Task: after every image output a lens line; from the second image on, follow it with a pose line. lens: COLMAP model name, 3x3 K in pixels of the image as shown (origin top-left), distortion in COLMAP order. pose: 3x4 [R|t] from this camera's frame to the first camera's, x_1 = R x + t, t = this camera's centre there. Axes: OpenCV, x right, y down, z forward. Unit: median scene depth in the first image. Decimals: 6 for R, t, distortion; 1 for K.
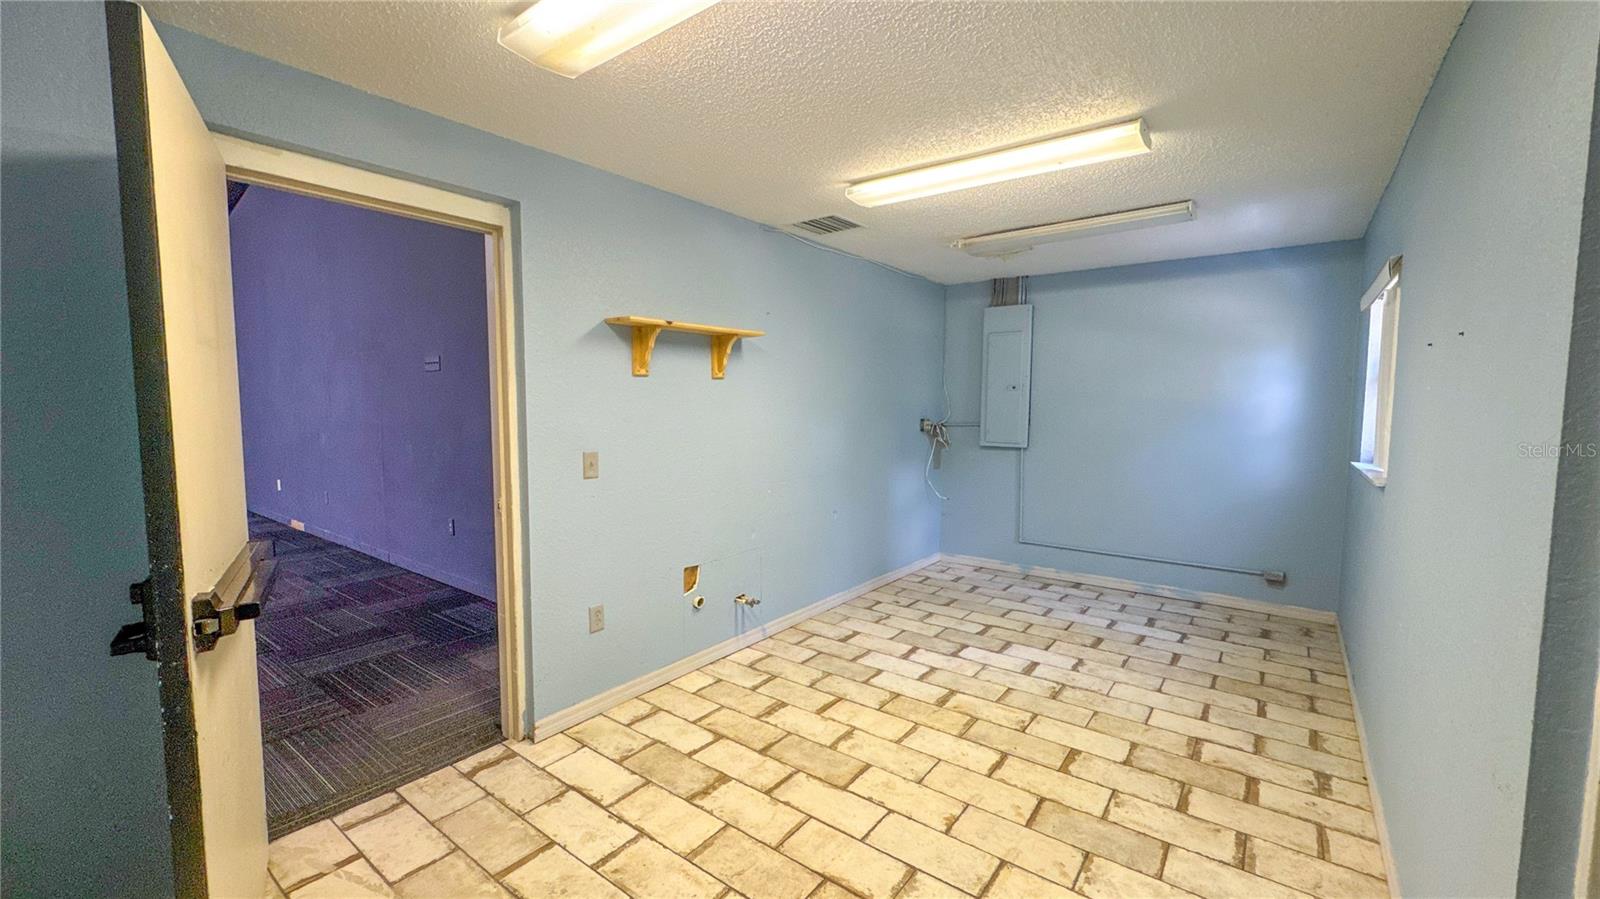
lens RADIAL K [[640.7, 0, 800.0], [0, 640.7, 449.5], [0, 0, 1]] dist [-0.001381, -0.000029]
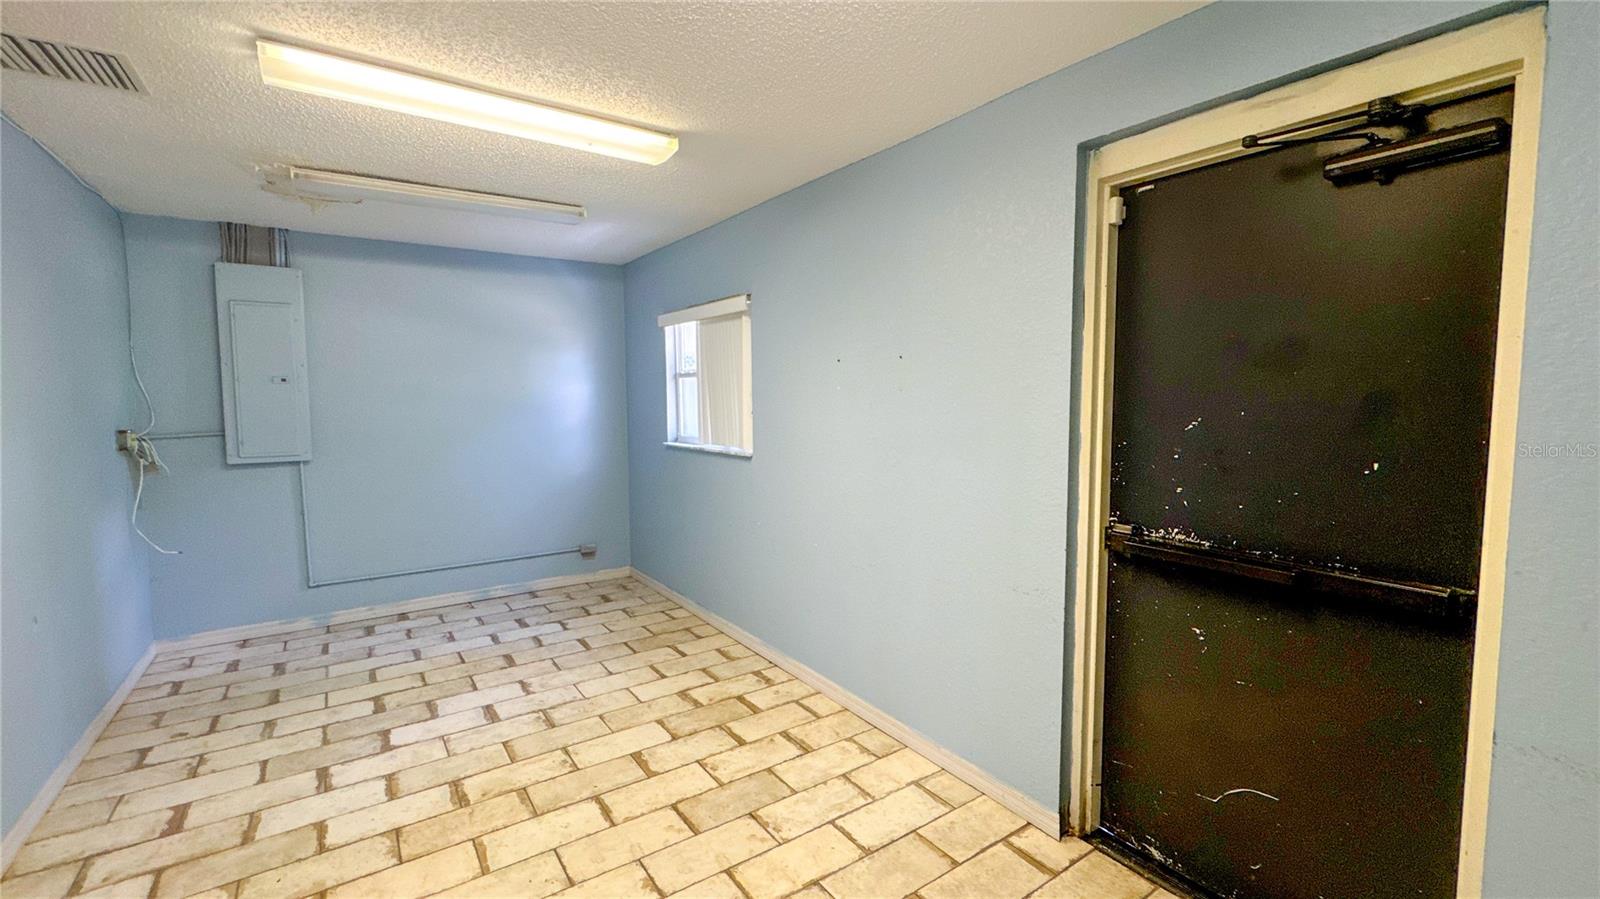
lens RADIAL K [[675.3, 0, 800.0], [0, 675.3, 449.5], [0, 0, 1]] dist [0.000993, -0.000156]
pose [[0.307708, -0.085359, 0.947644, -0.287359], [0.077211, 0.994923, 0.064547, -0.029528], [-0.948343, 0.053308, 0.312736, 0.266279]]
